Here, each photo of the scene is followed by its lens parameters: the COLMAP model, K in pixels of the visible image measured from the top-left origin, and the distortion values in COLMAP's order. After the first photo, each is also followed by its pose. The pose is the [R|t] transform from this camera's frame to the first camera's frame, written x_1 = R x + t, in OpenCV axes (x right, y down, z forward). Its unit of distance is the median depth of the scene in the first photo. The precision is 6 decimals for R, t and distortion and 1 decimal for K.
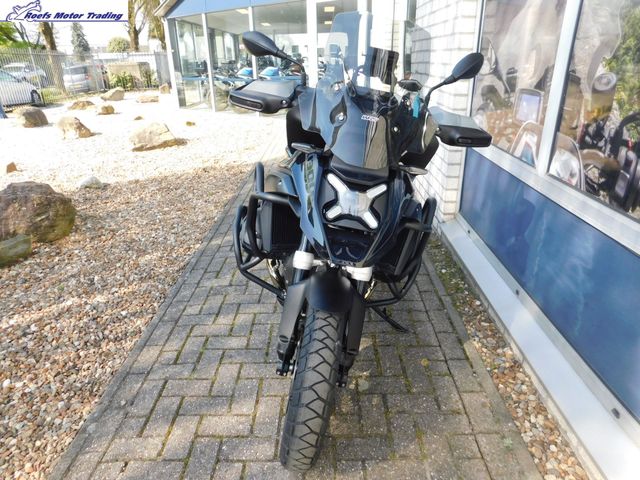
lens RADIAL K [[421.0, 0, 318.2], [0, 421.0, 238.2], [0, 0, 1]] dist [-0.064325, 0.052812]
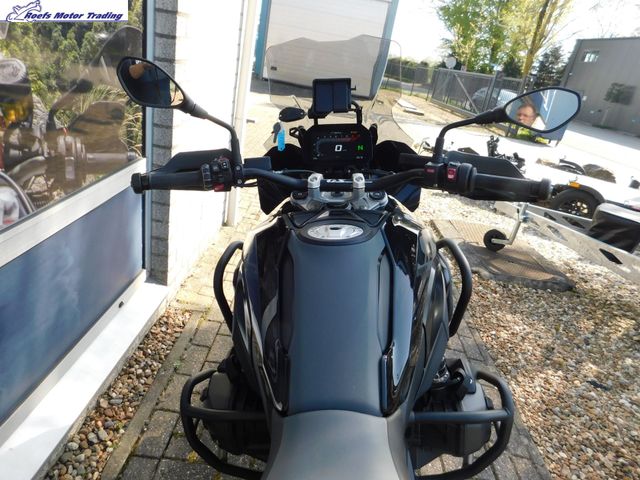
lens RADIAL K [[421.0, 0, 317.5], [0, 421.0, 237.2], [0, 0, 1]] dist [-0.064325, 0.052812]
pose [[-0.988720, -0.147340, -0.026901, 0.094110], [-0.120124, 0.672805, 0.730003, -0.502503], [-0.089459, 0.725000, -0.682915, 1.072878]]
